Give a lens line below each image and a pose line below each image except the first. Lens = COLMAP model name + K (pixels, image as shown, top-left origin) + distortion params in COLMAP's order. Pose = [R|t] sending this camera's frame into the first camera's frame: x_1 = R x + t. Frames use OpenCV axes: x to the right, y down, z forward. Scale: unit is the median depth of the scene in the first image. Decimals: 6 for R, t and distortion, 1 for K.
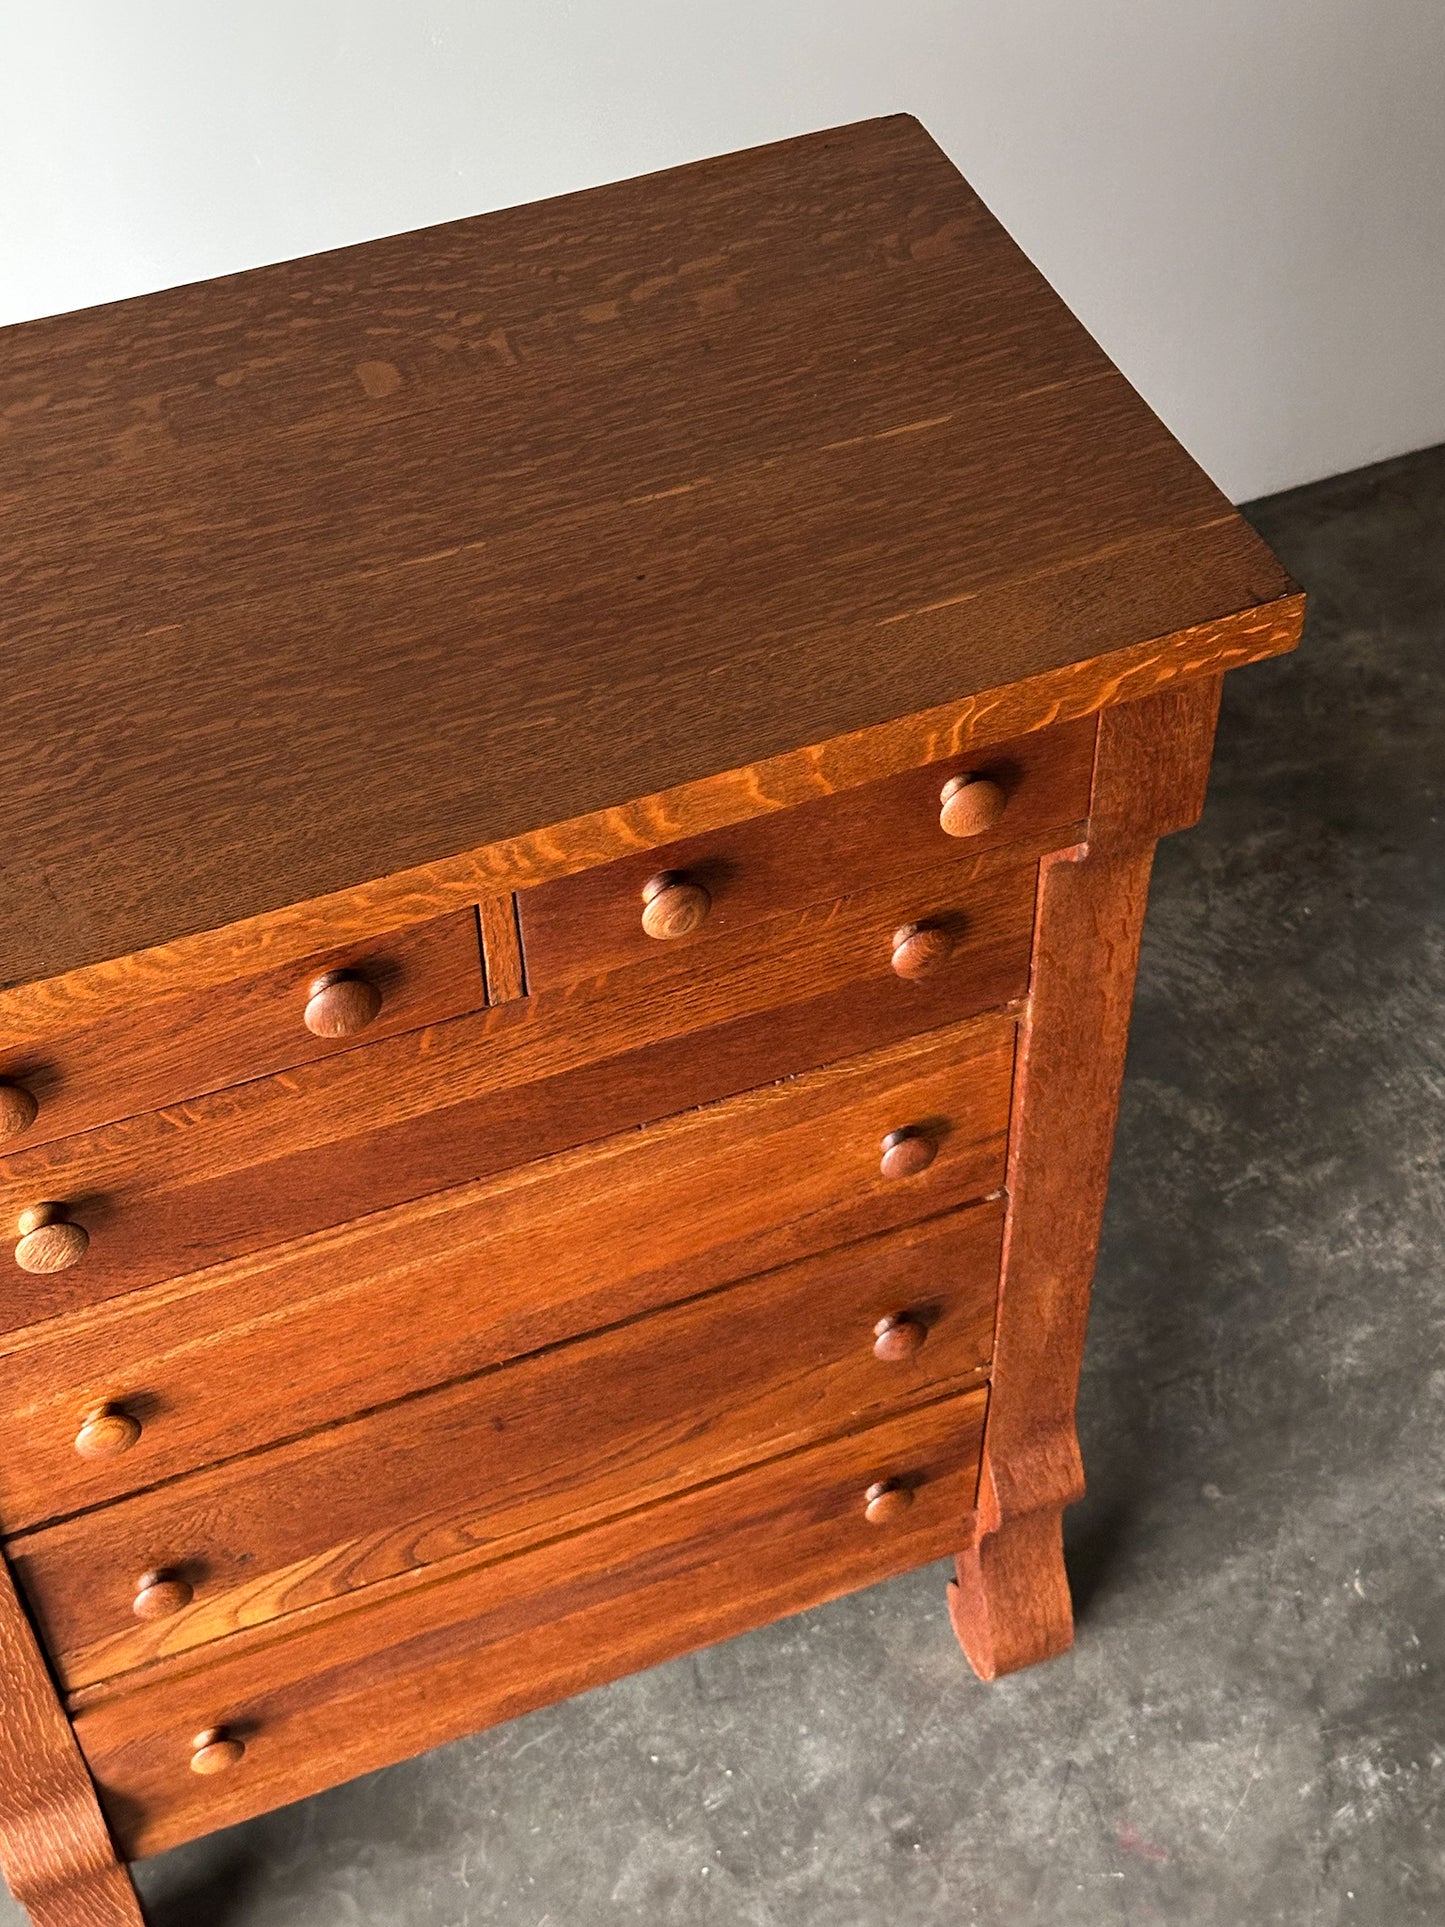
lens RADIAL K [[2834.4, 0, 729.2], [0, 2834.4, 887.5], [0, 0, 1]] dist [0.031647, -0.033124]
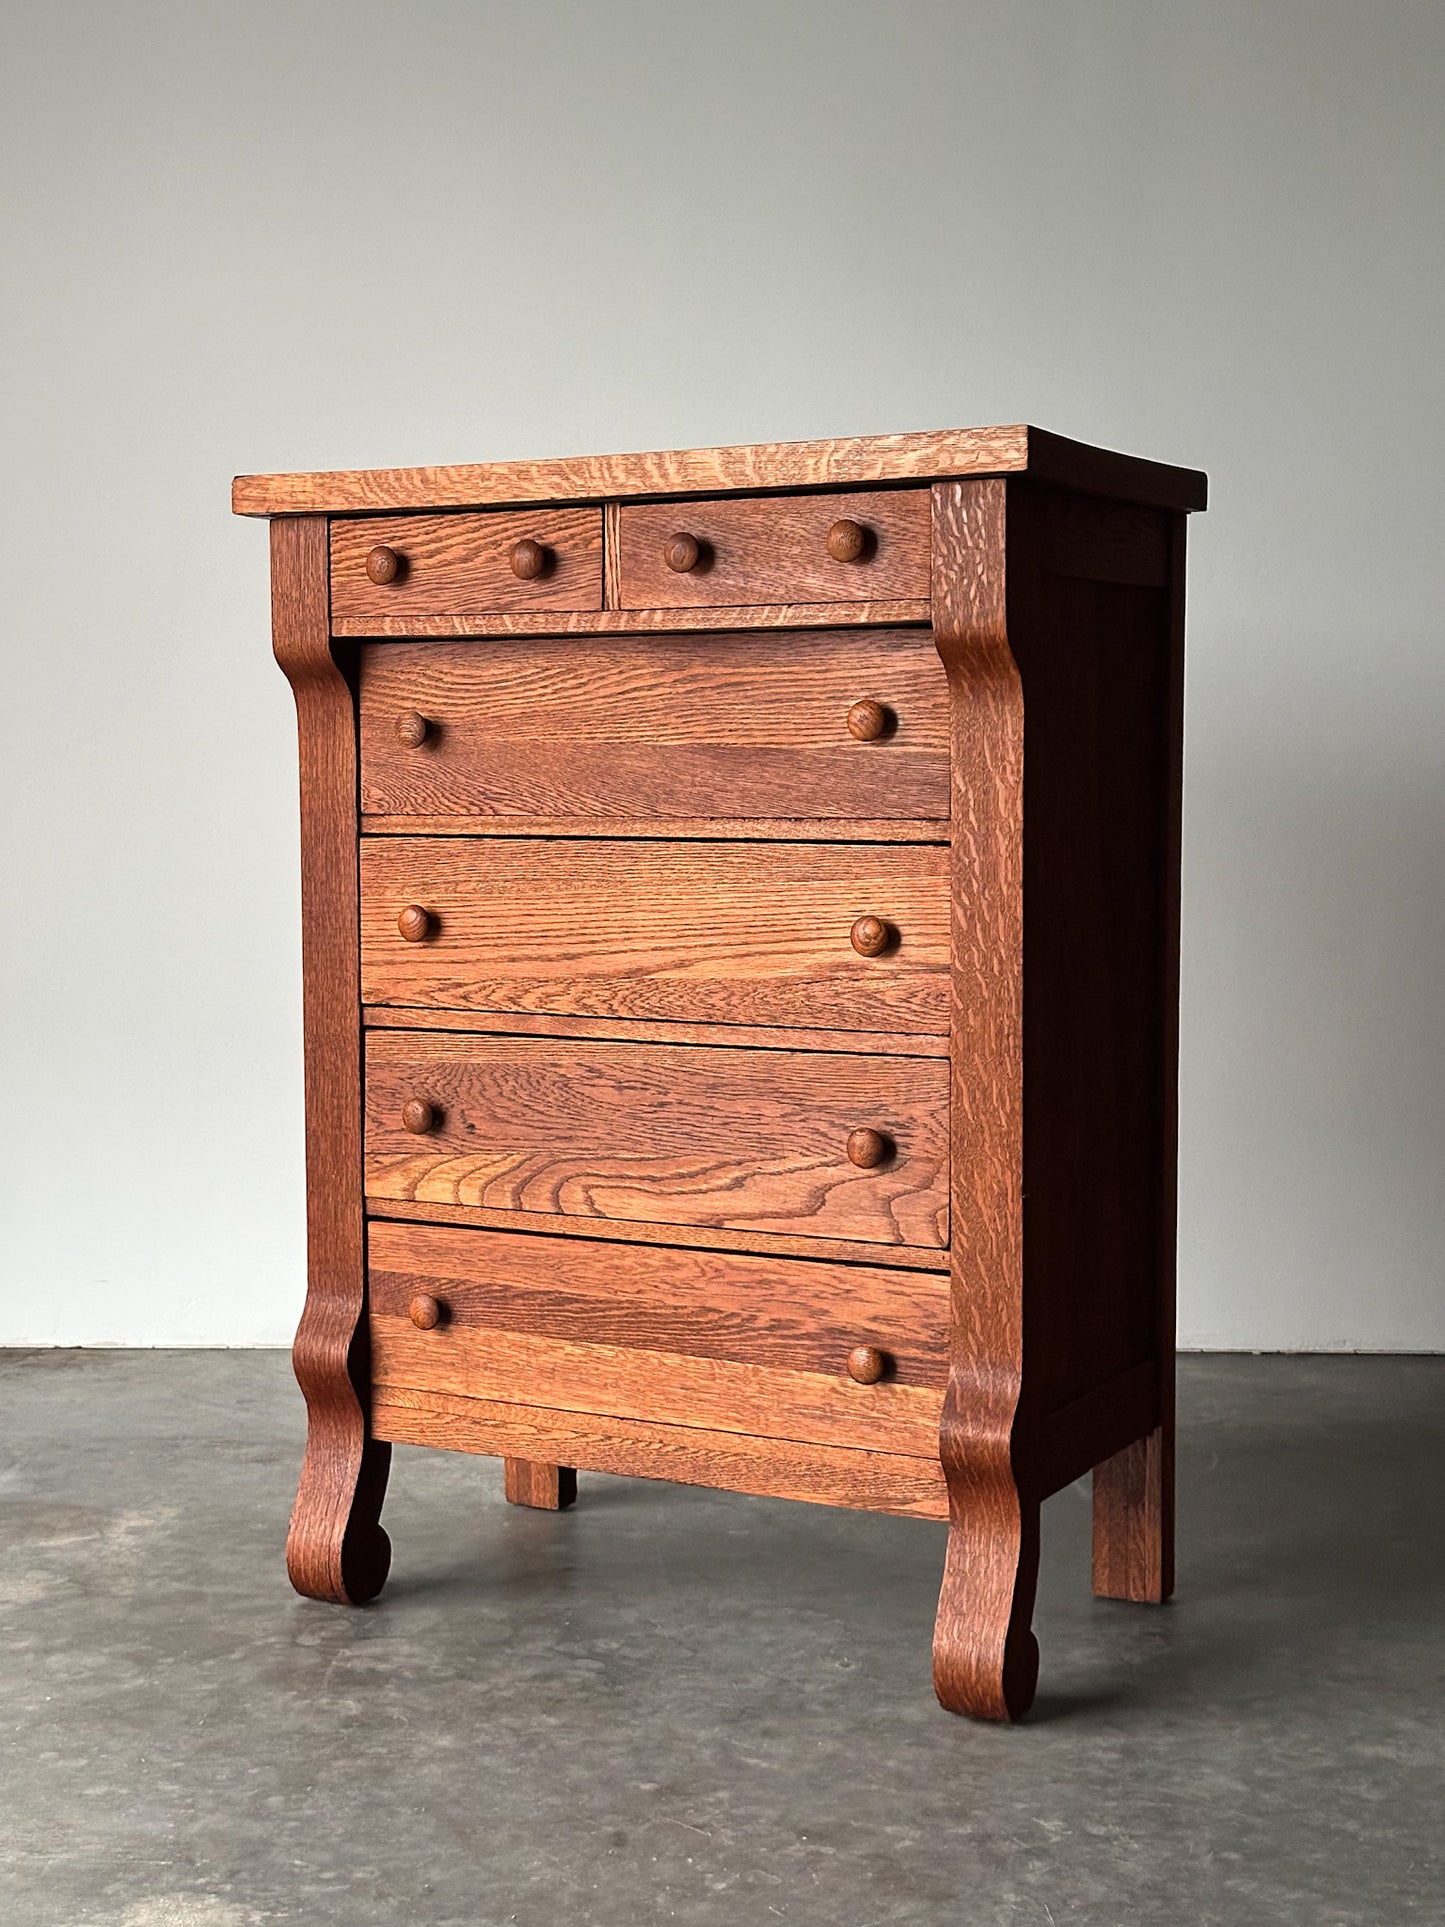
lens RADIAL K [[2791.9, 0, 722.5], [0, 2791.9, 963.5], [0, 0, 1]] dist [0.001070, -0.019011]
pose [[0.633473, 0.070247, -0.770569, 1.145356], [-0.574990, 0.709145, -0.408043, 0.747859], [0.517782, 0.701554, 0.489616, 0.252565]]
